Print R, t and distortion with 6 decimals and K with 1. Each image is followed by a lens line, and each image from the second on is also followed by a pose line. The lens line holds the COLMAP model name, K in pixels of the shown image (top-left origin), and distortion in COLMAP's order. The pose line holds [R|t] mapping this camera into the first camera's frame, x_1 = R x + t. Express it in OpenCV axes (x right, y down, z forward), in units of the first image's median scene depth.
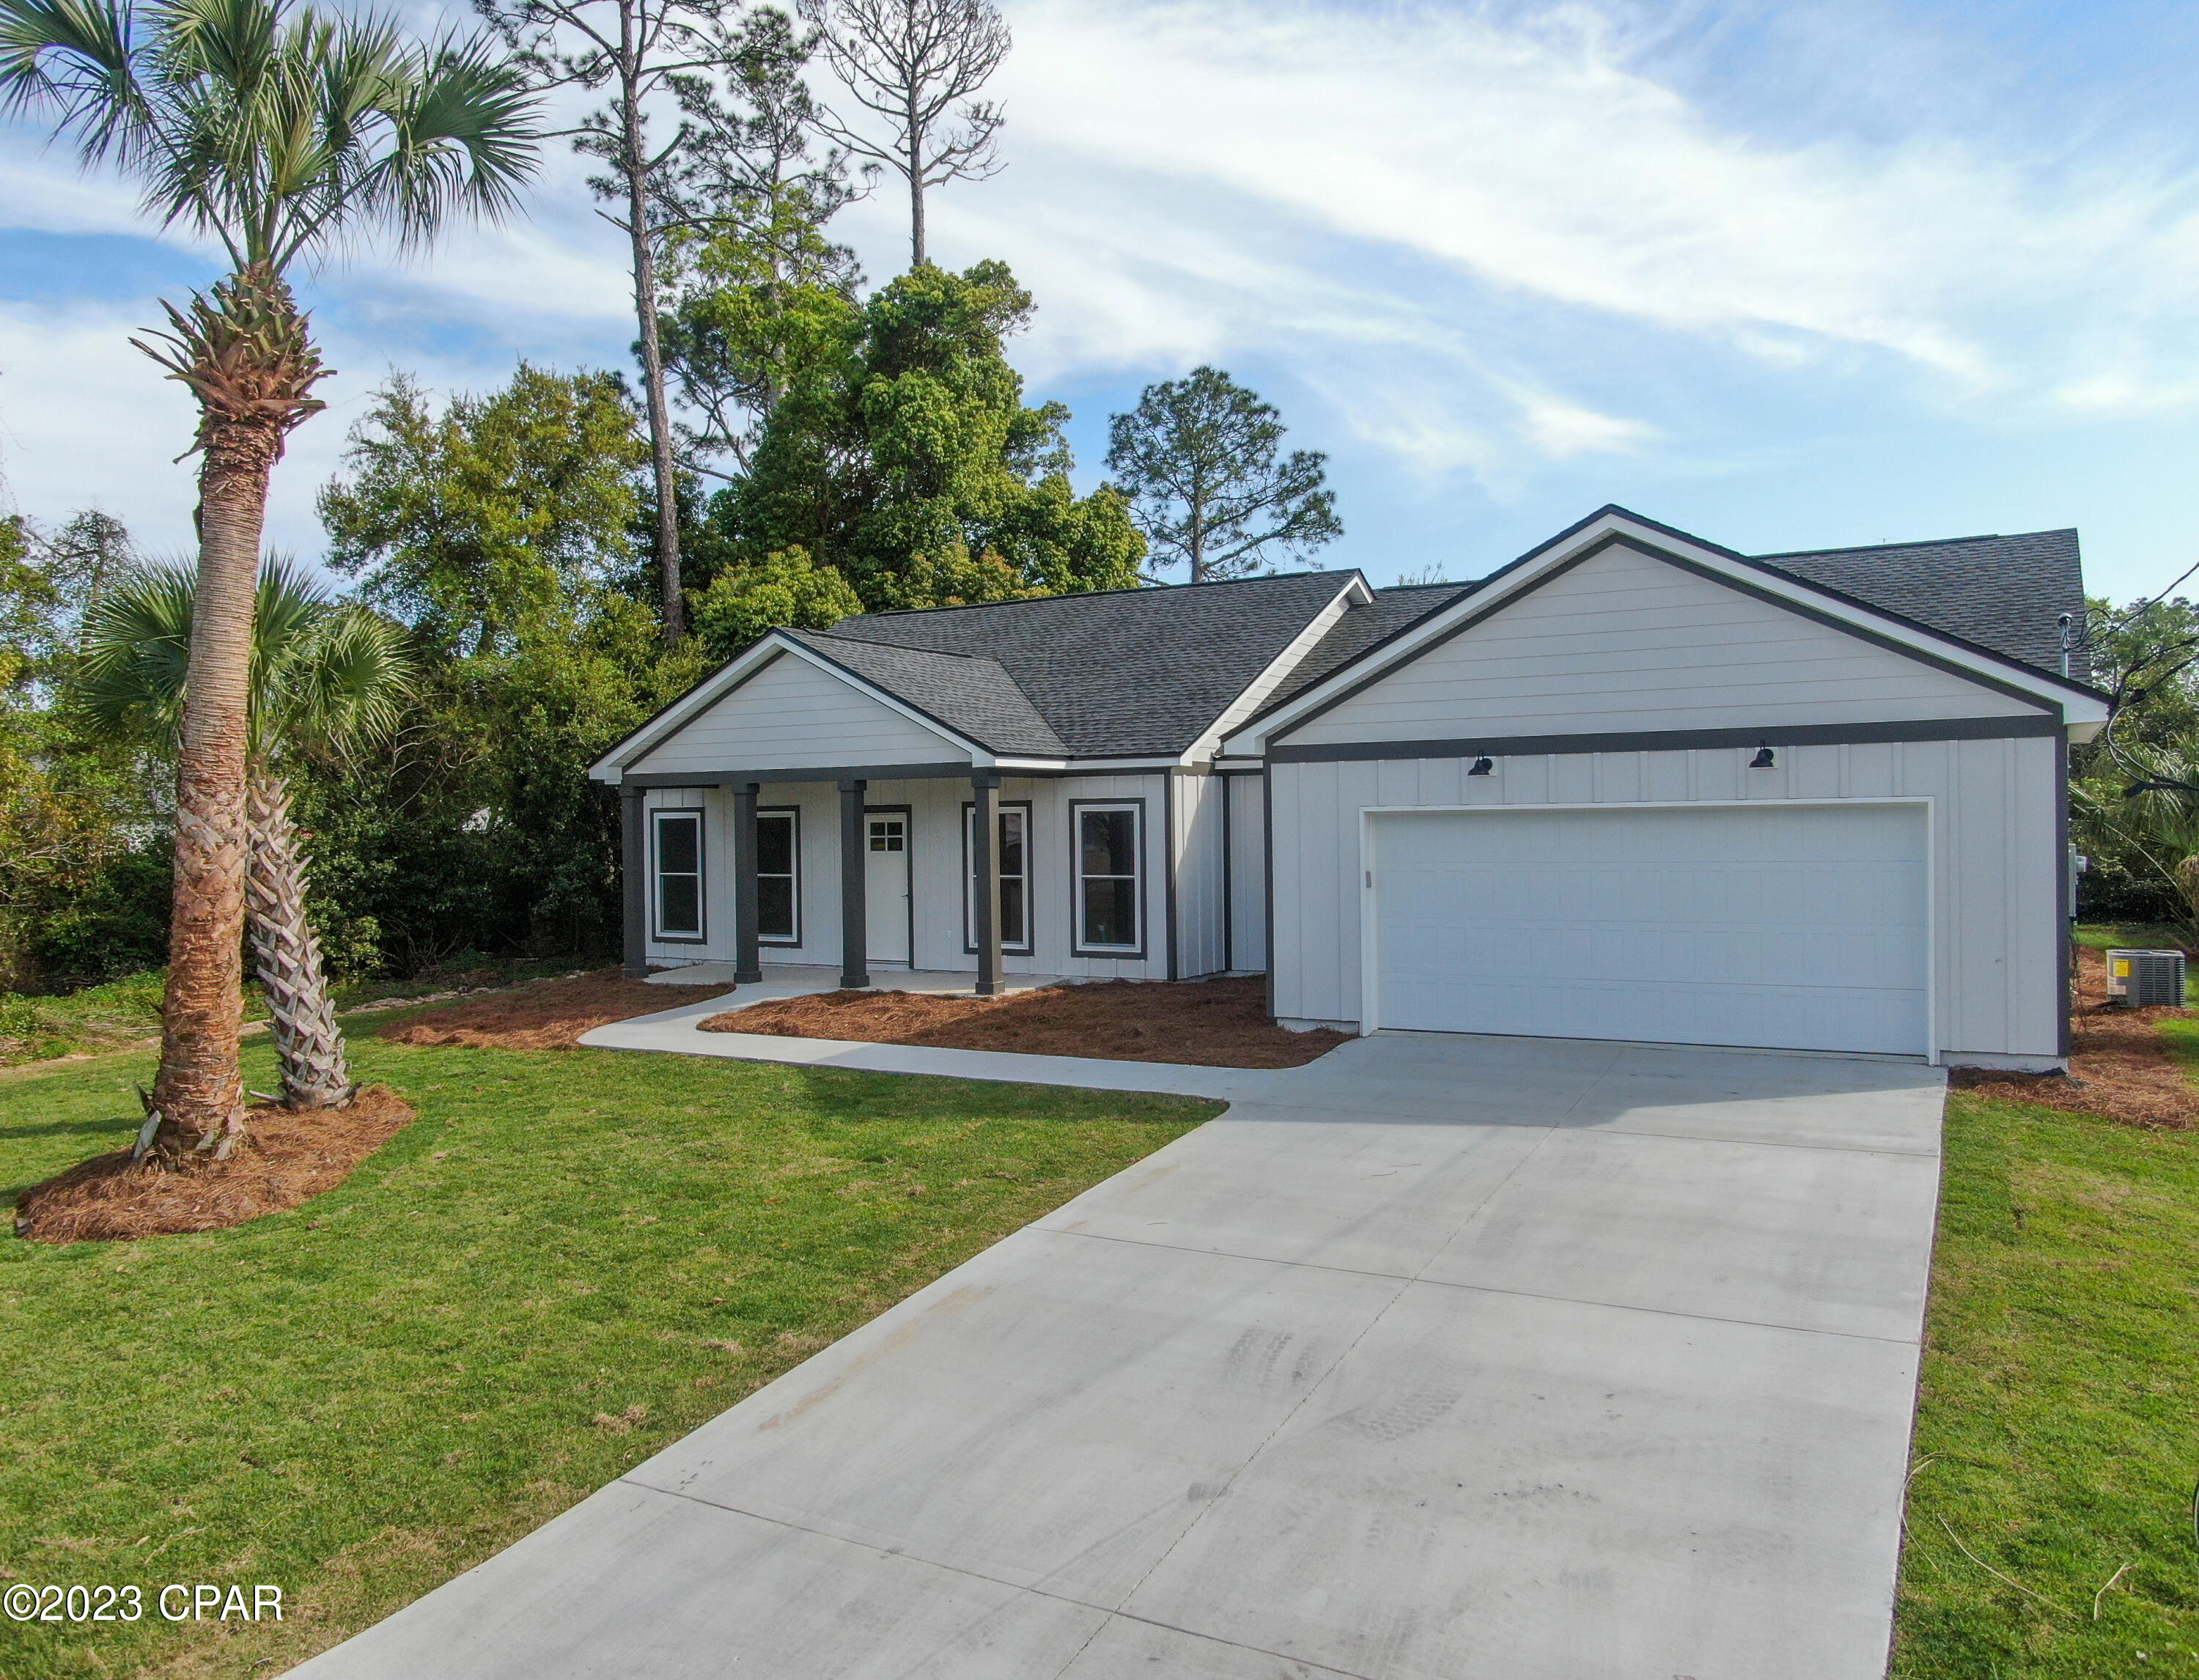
lens RADIAL K [[1624.5, 0, 1108.0], [0, 1624.5, 822.0], [0, 0, 1]] dist [-0.016308, -0.002163]
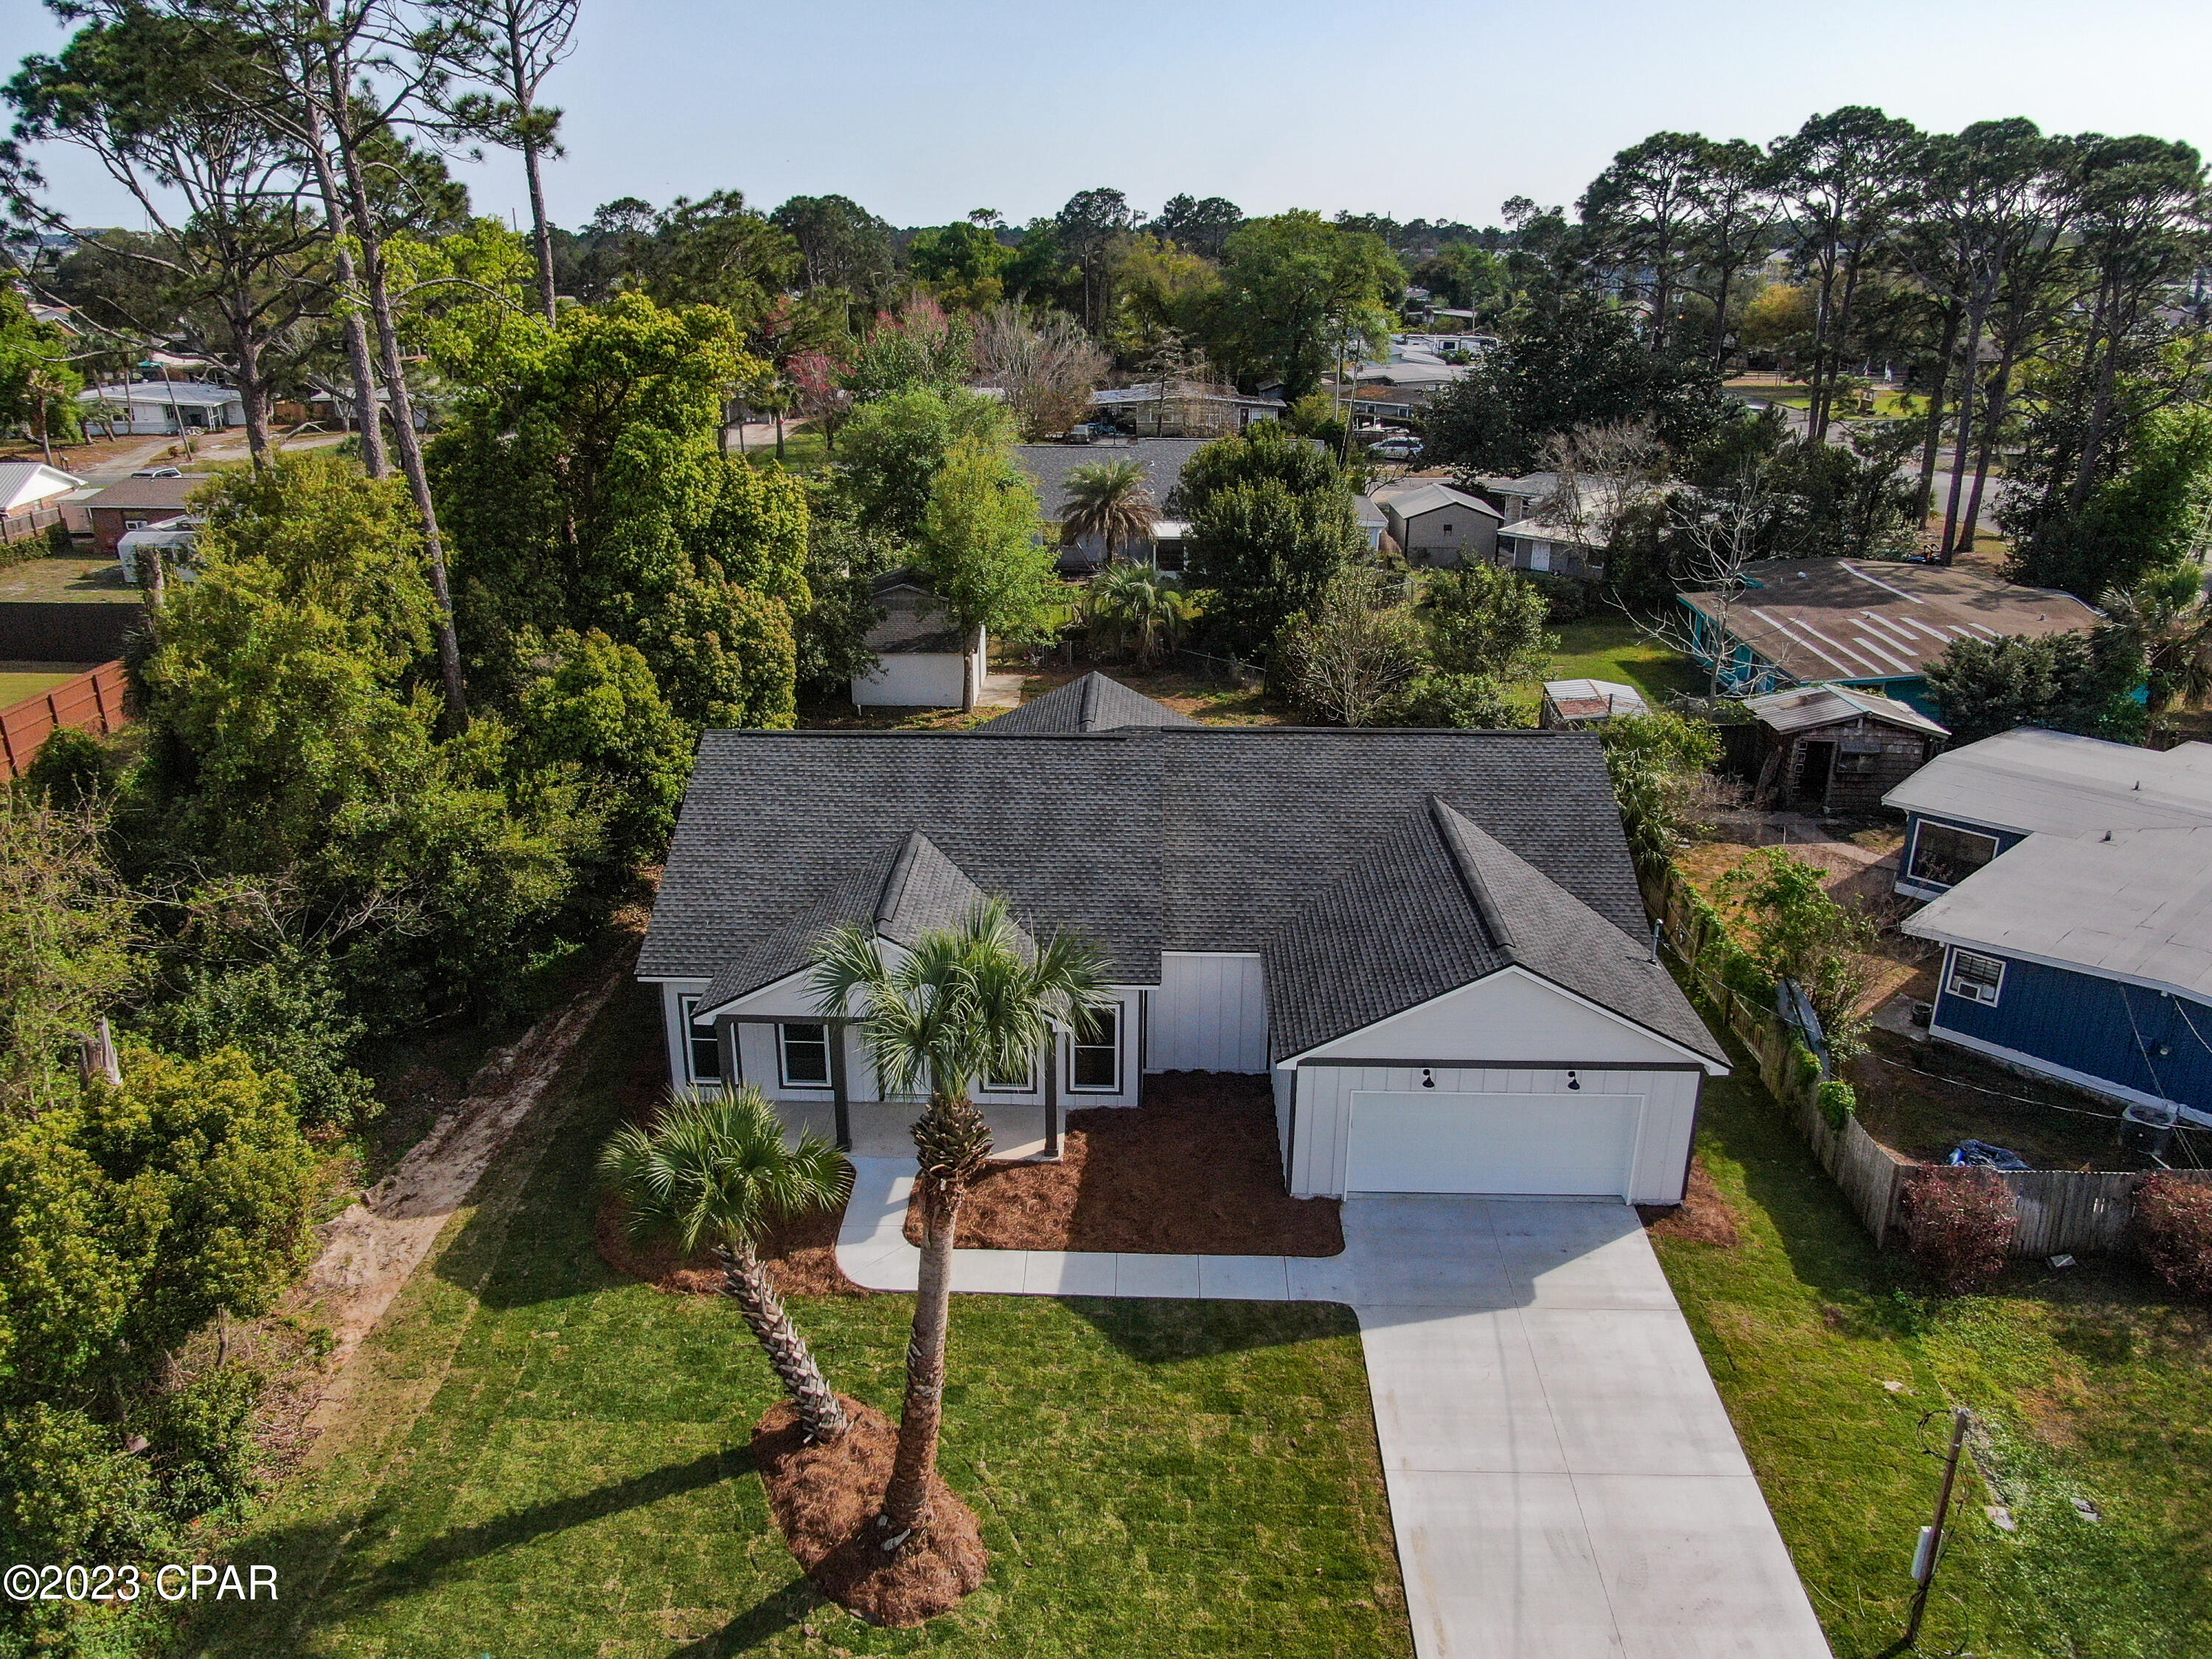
lens RADIAL K [[1603.4, 0, 1106.0], [0, 1603.4, 829.5], [0, 0, 1]] dist [-0.020055, 0.004851]
pose [[0.883477, -0.147129, 0.444772, -0.792712], [-0.013901, 0.940753, 0.338808, -0.840266], [-0.468269, -0.305512, 0.829088, -0.224987]]
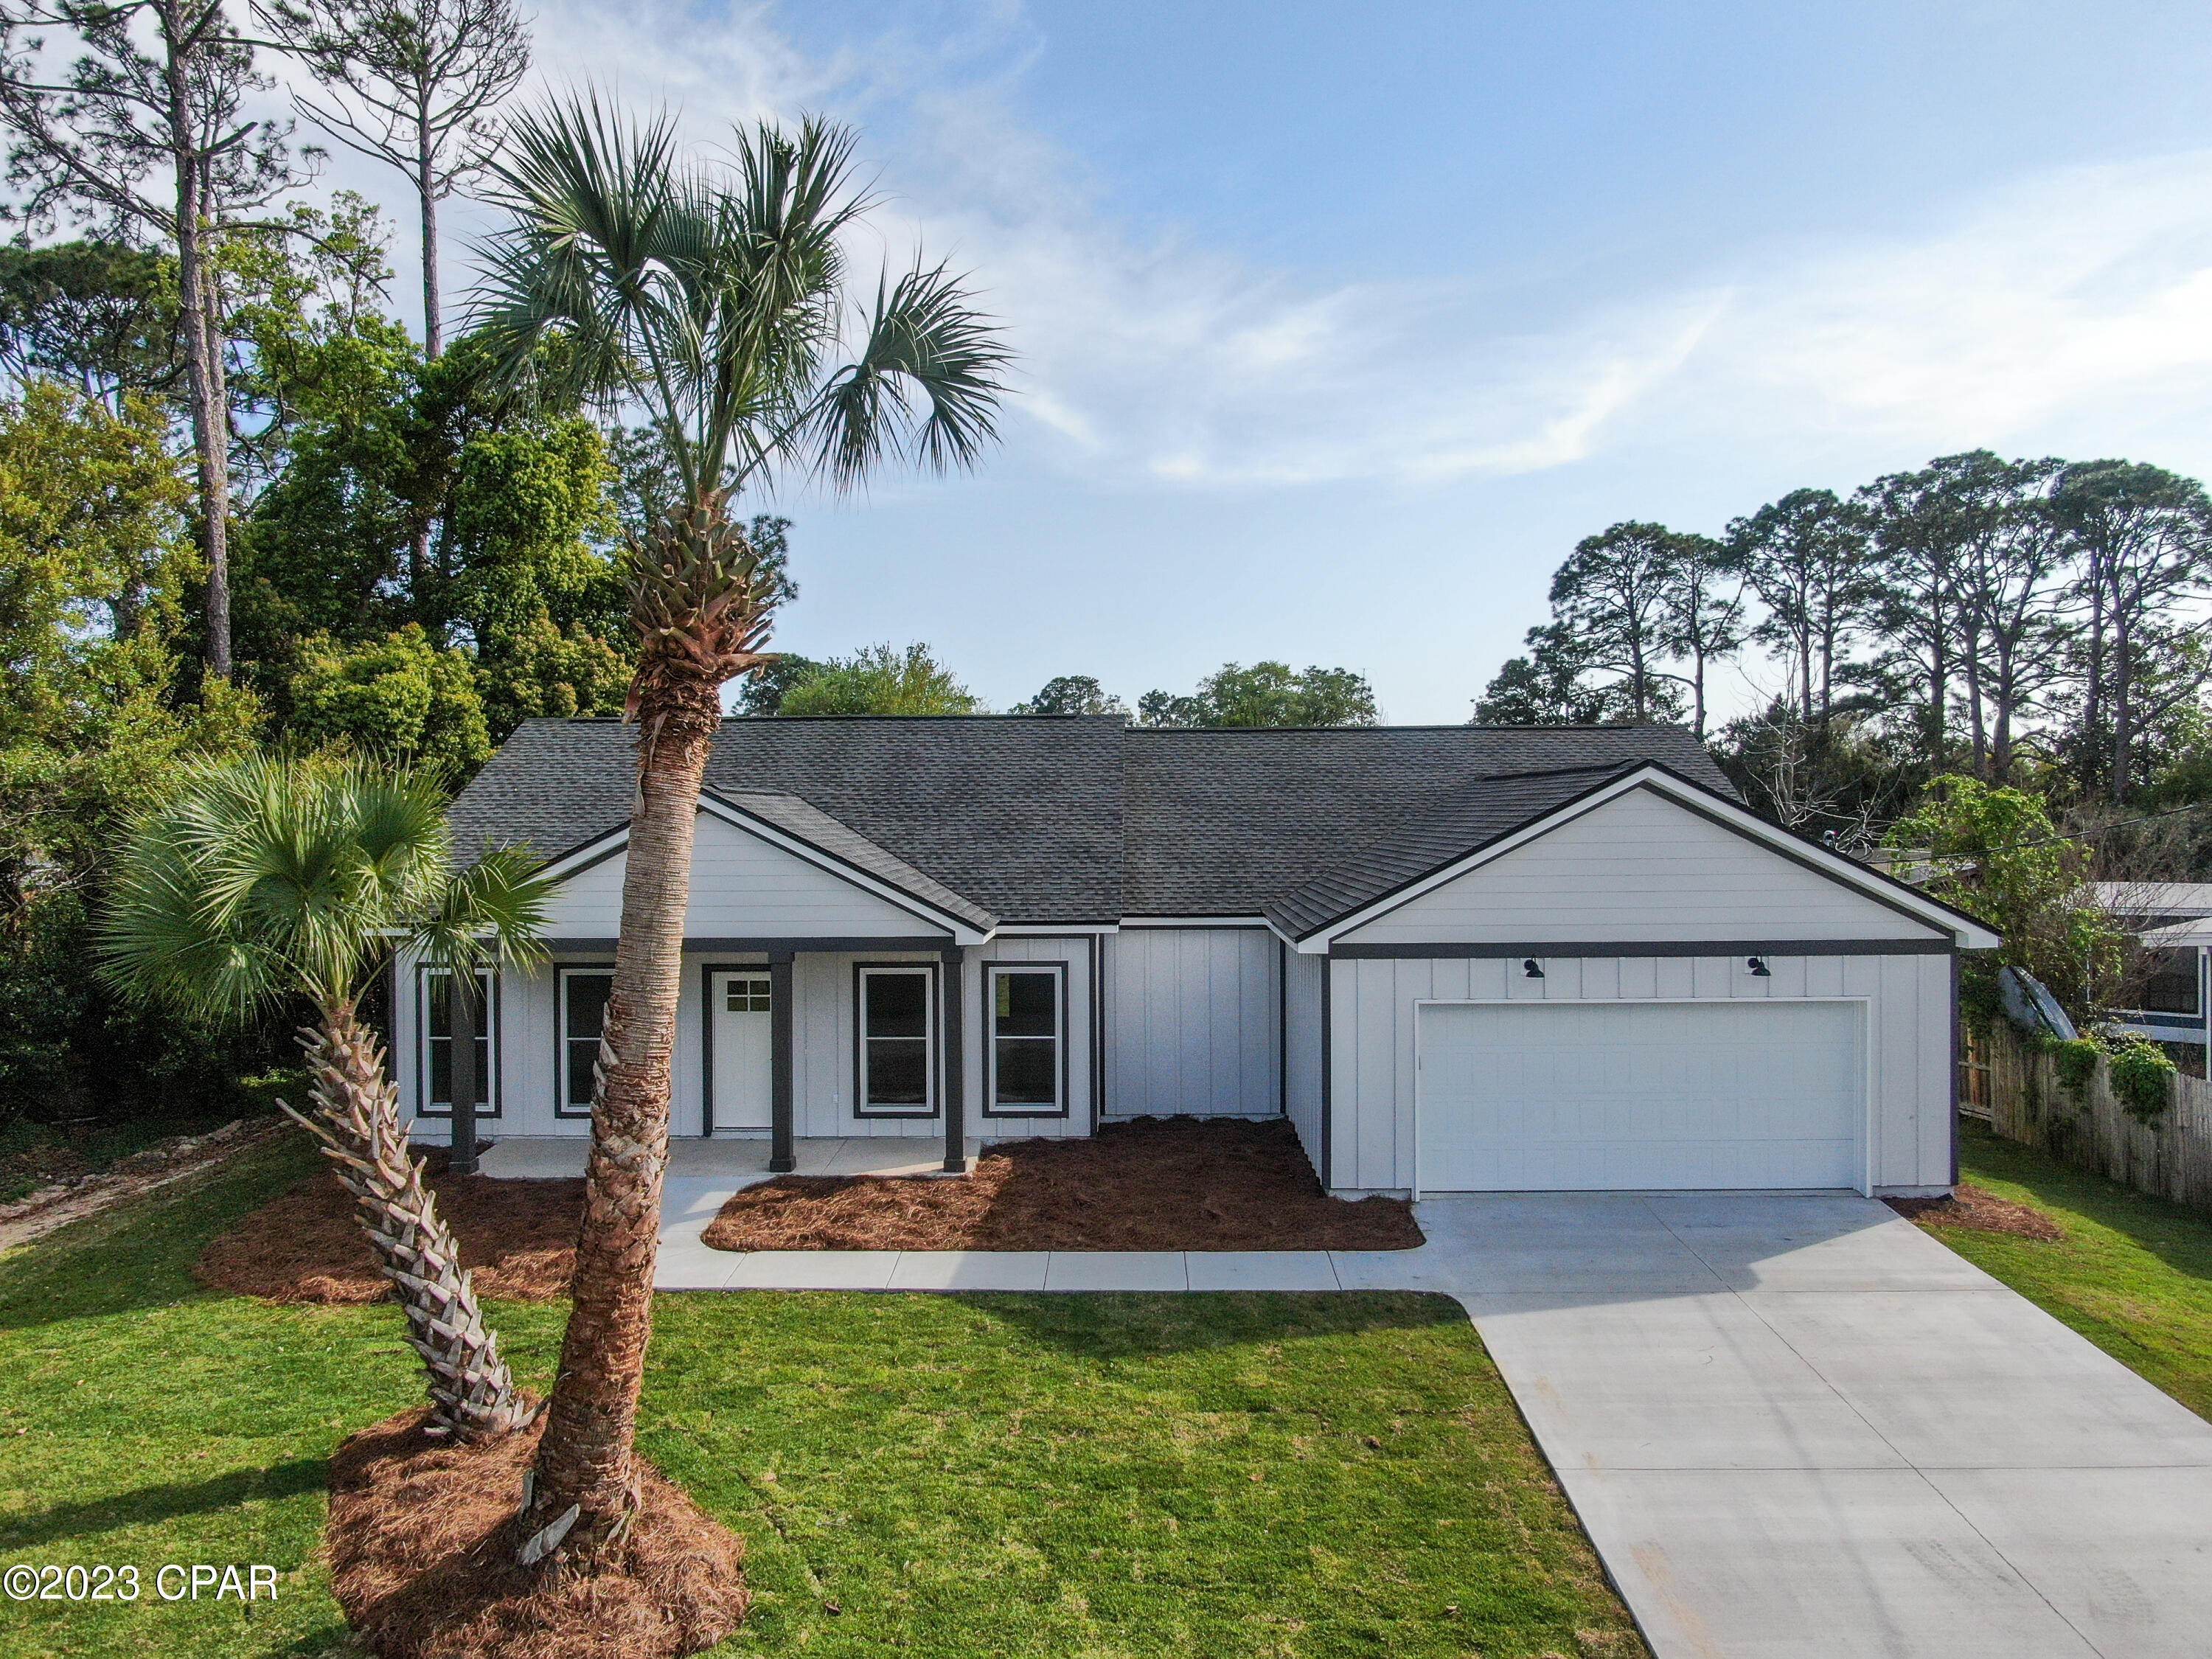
lens RADIAL K [[1603.4, 0, 1106.0], [0, 1603.4, 829.5], [0, 0, 1]] dist [-0.020055, 0.004851]
pose [[0.877852, 0.004465, 0.478912, -0.556612], [-0.005510, 0.999985, 0.000778, -0.124485], [-0.478901, -0.003322, 0.877863, 0.120306]]
